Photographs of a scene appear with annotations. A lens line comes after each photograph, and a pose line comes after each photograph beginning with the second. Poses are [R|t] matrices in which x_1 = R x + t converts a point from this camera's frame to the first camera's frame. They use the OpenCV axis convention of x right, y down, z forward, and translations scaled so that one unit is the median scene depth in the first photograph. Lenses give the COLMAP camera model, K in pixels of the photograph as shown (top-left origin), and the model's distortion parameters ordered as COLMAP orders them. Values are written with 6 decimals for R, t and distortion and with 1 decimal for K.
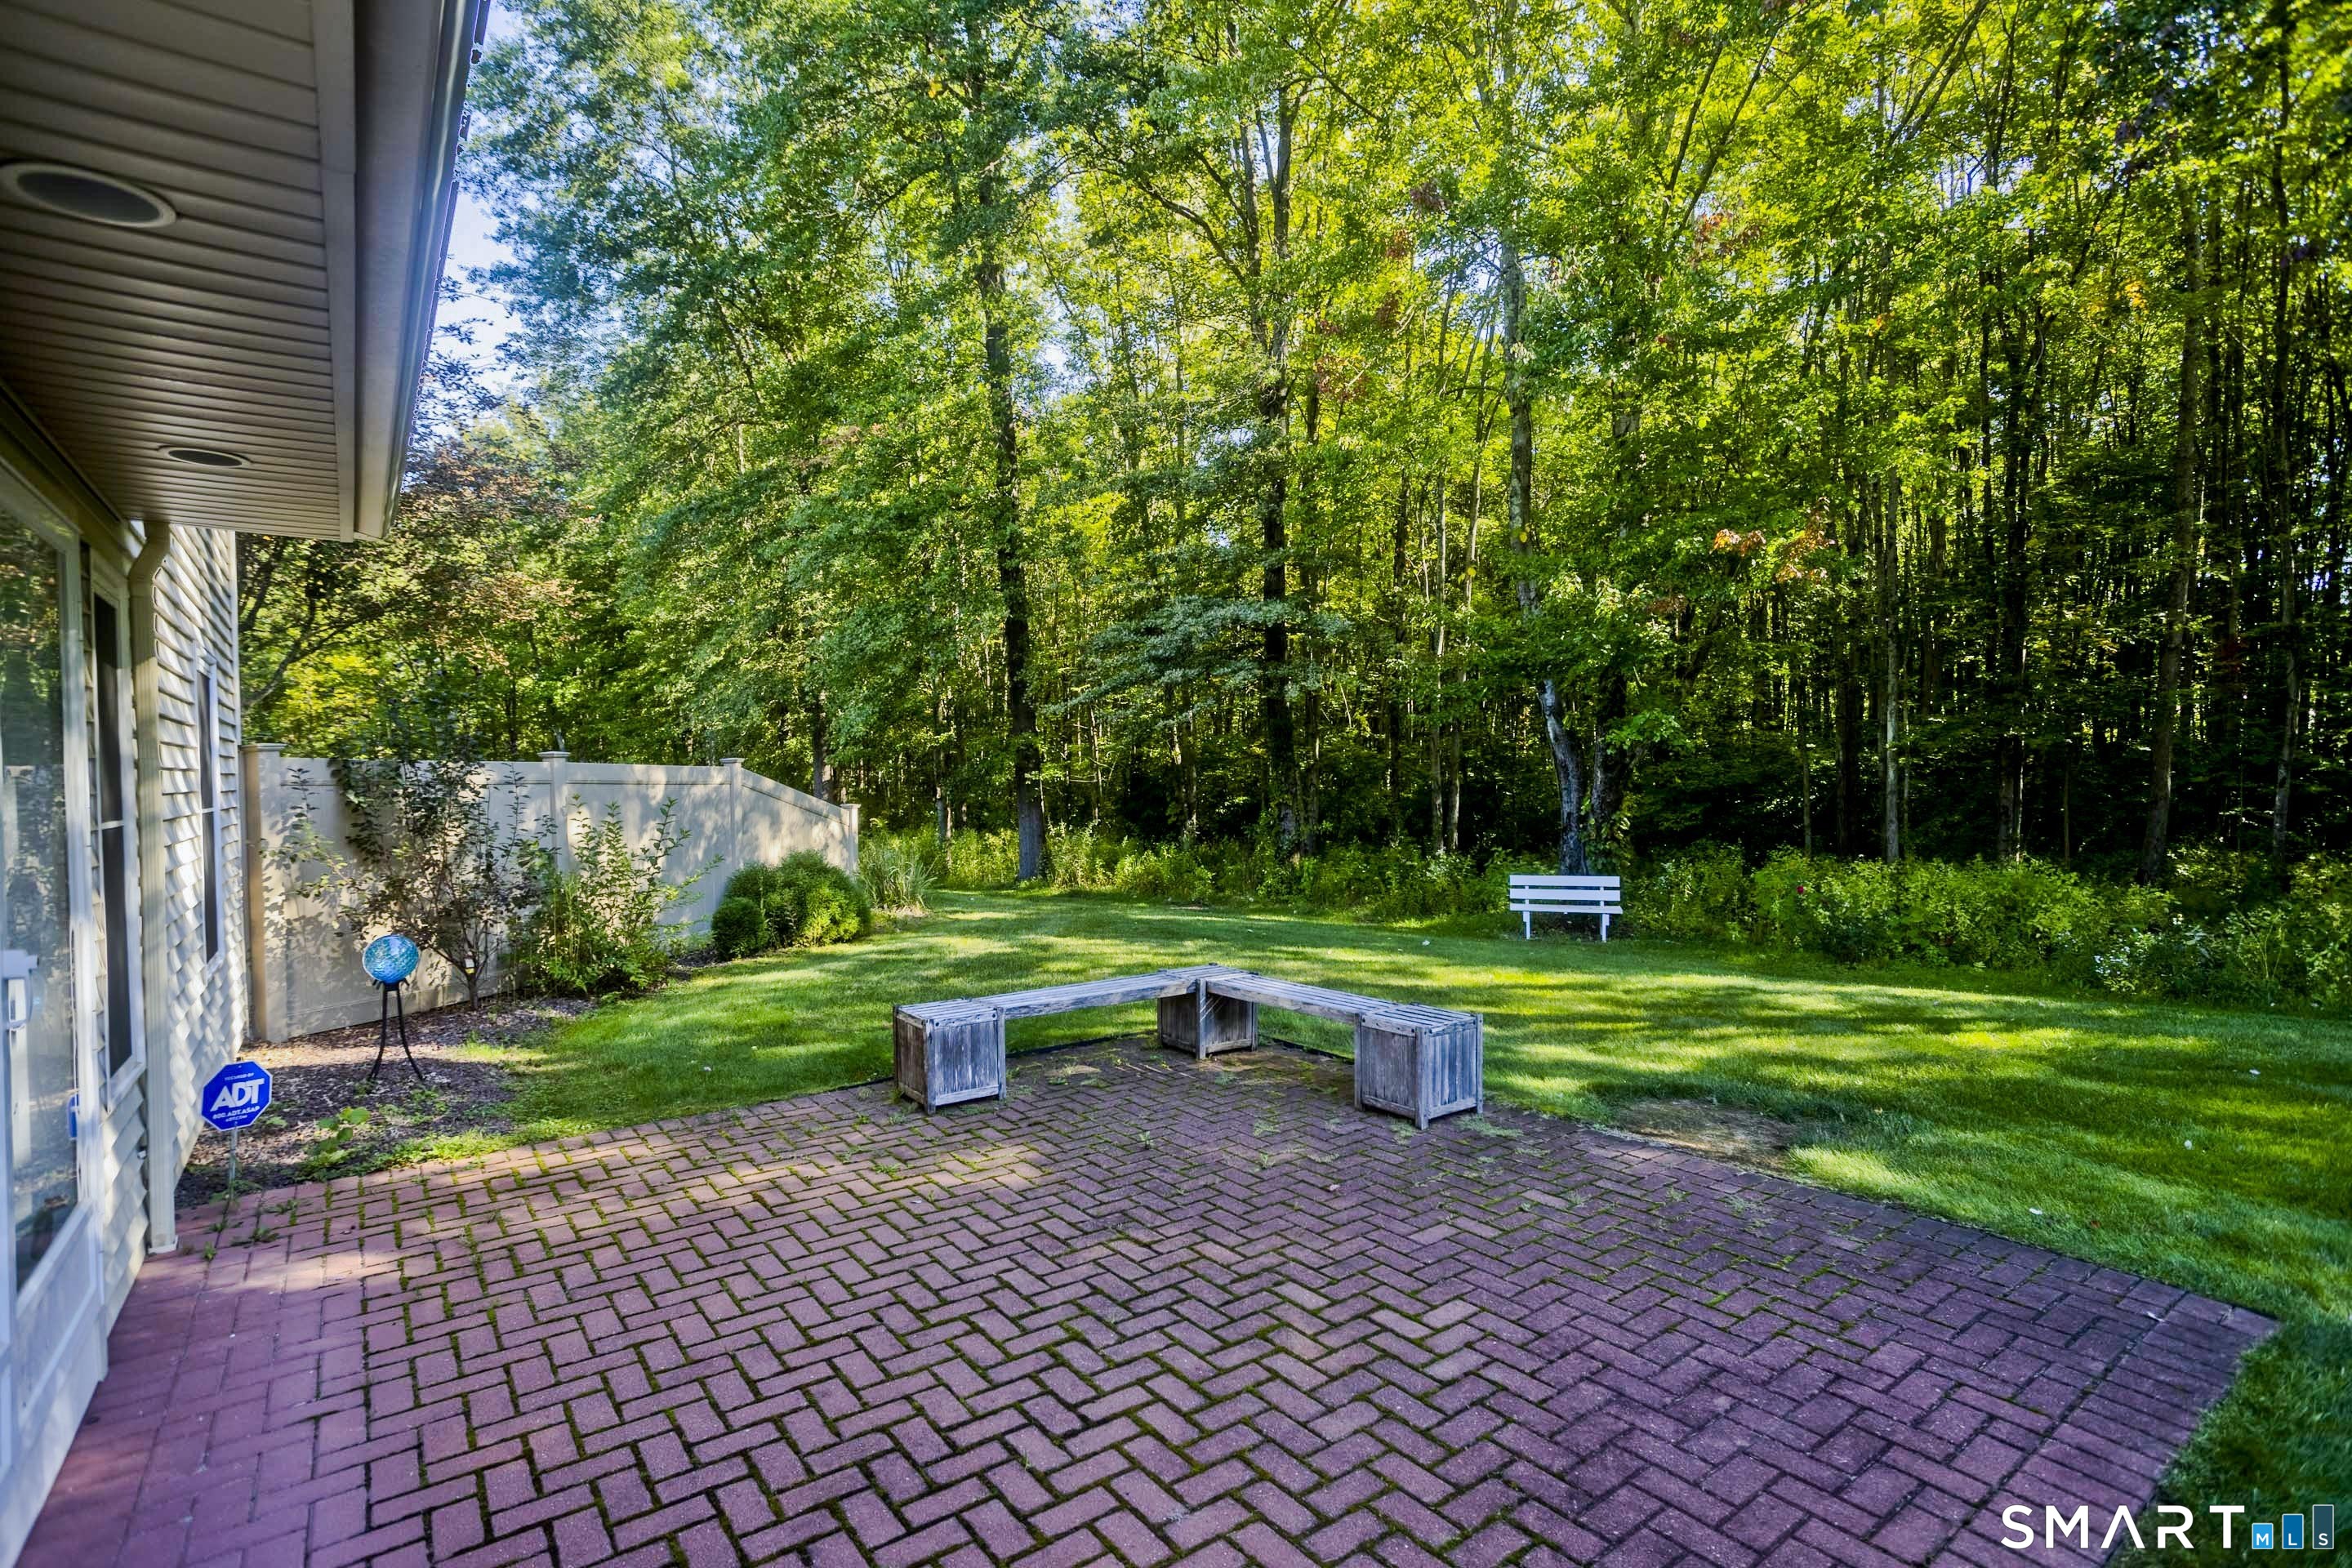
lens RADIAL K [[1127.6, 0, 1180.5], [0, 1127.6, 786.4], [0, 0, 1]] dist [-0.028060, 0.008309]
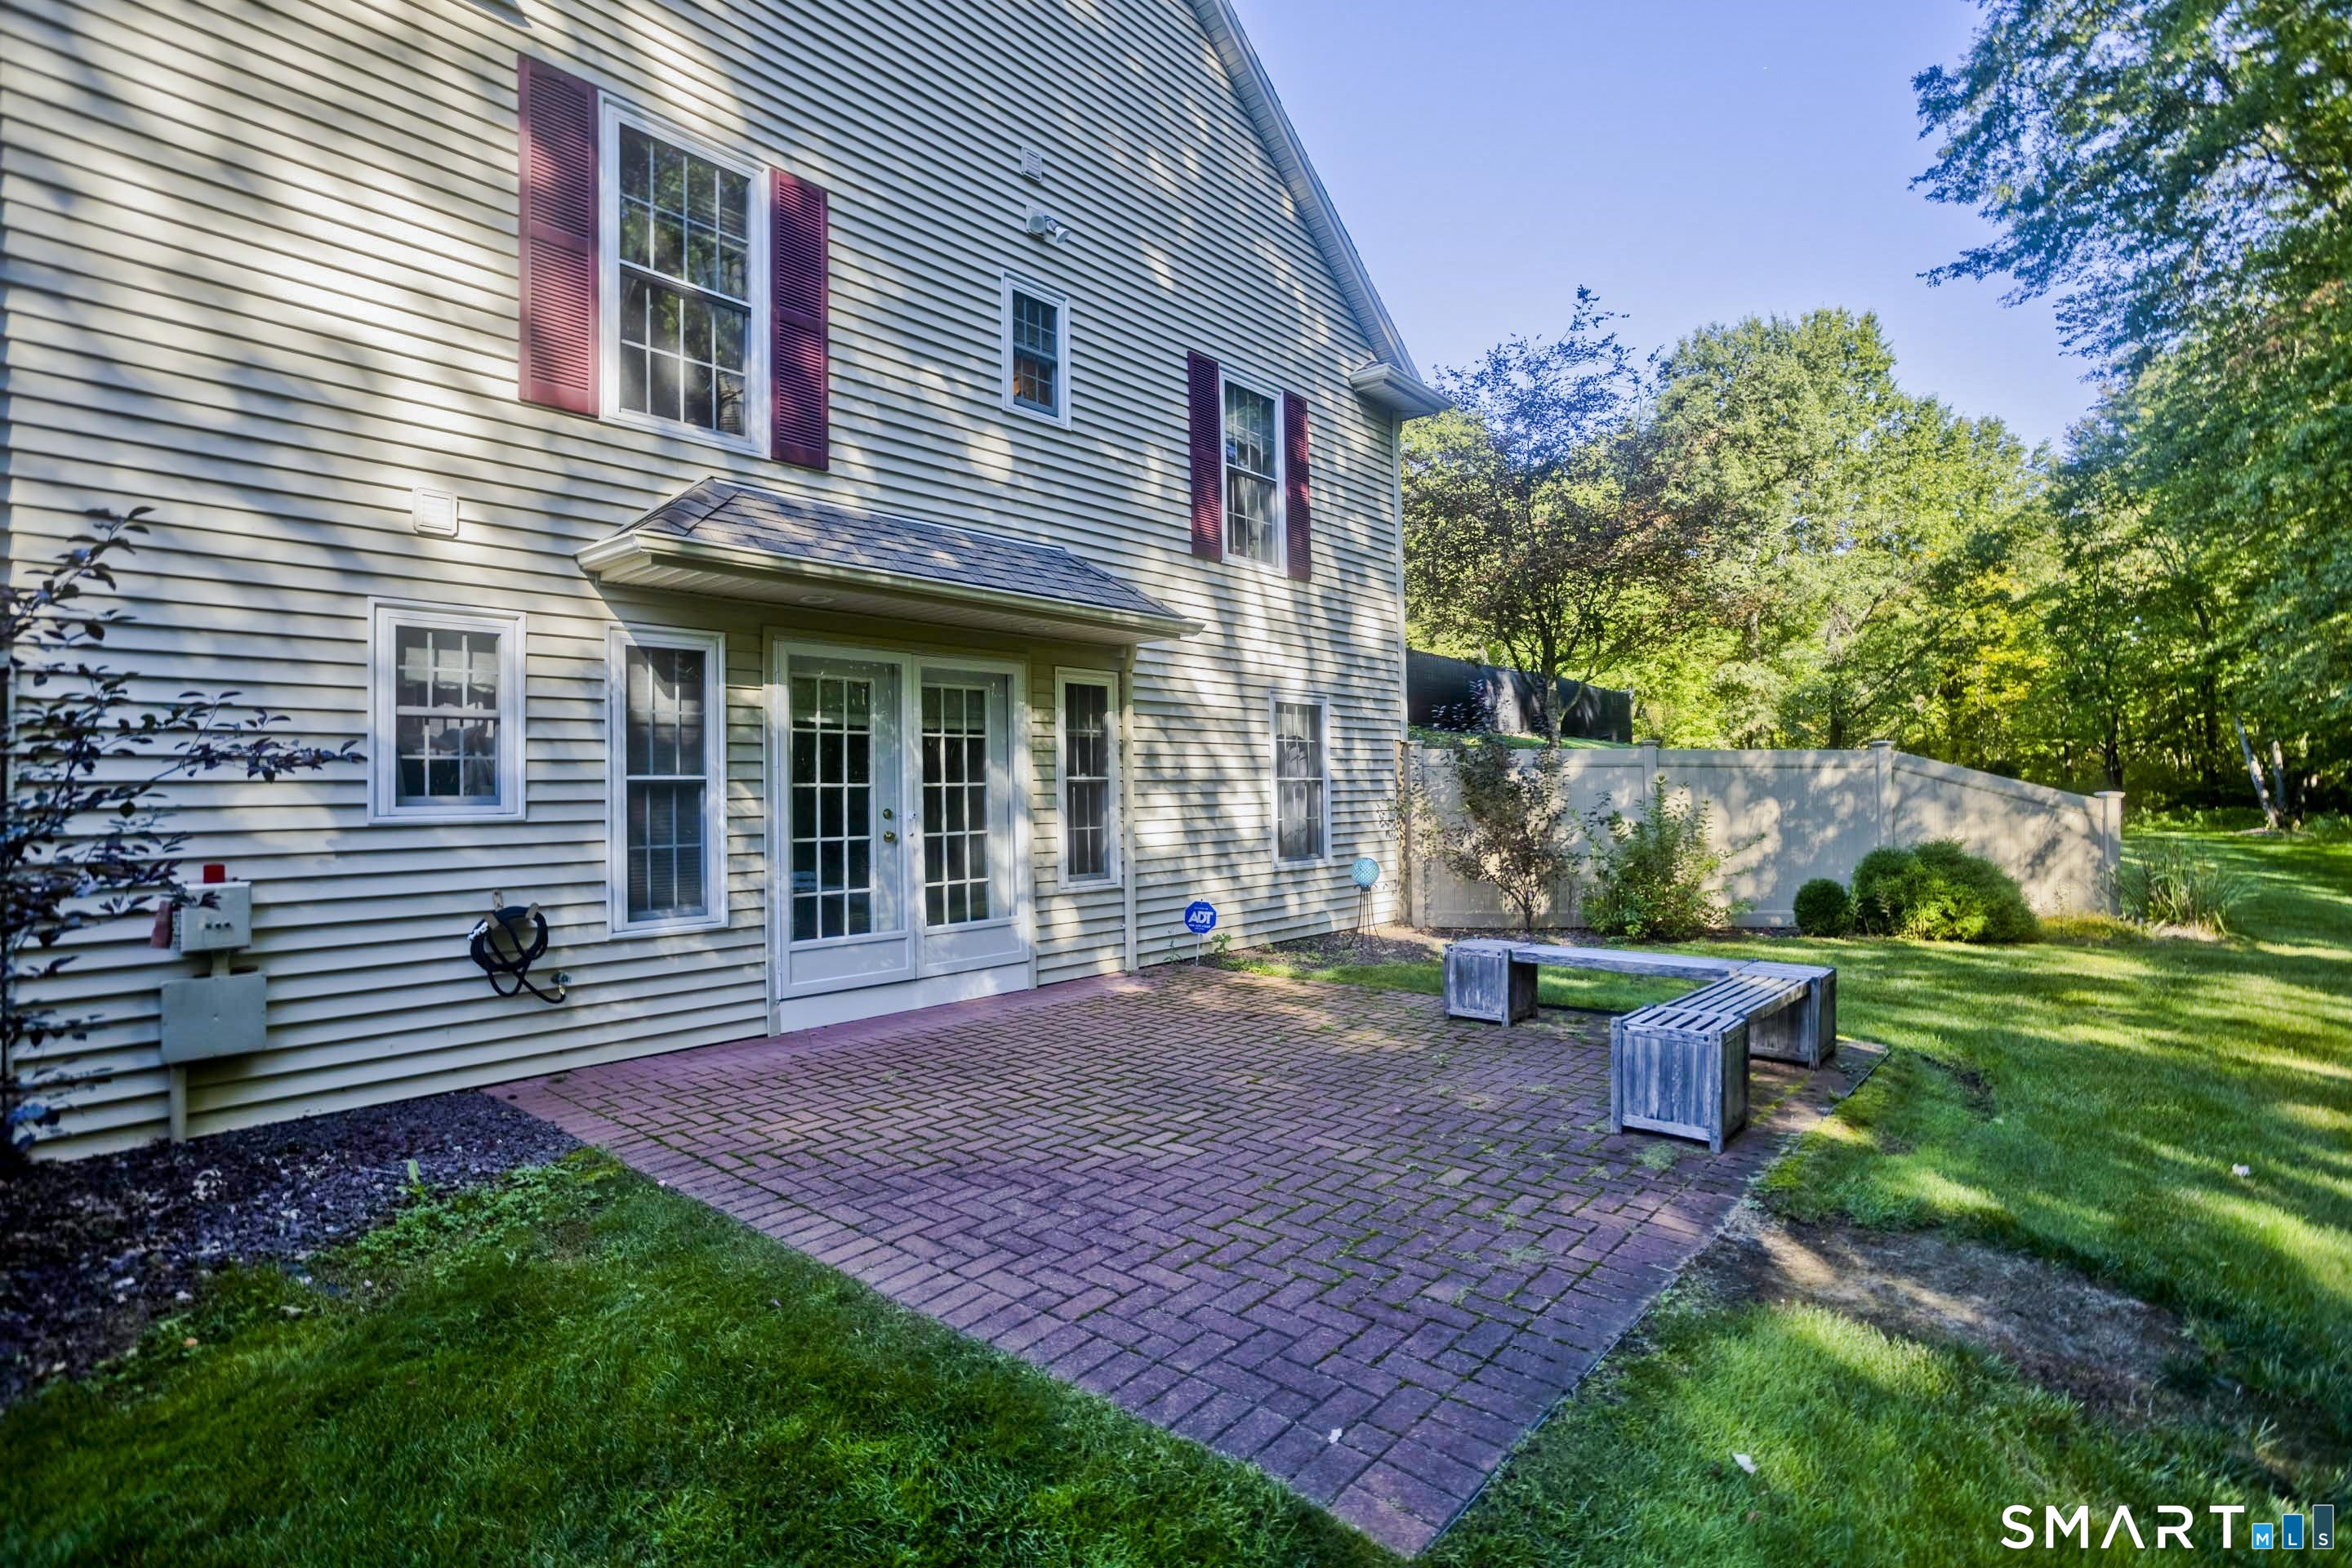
lens RADIAL K [[1127.6, 0, 1180.9], [0, 1127.6, 783.8], [0, 0, 1]] dist [-0.028060, 0.008309]
pose [[0.214320, 0.003053, -0.976759, 1.591279], [0.000044, 0.999995, 0.003136, 0.038394], [0.976764, -0.000715, 0.214319, 0.742214]]
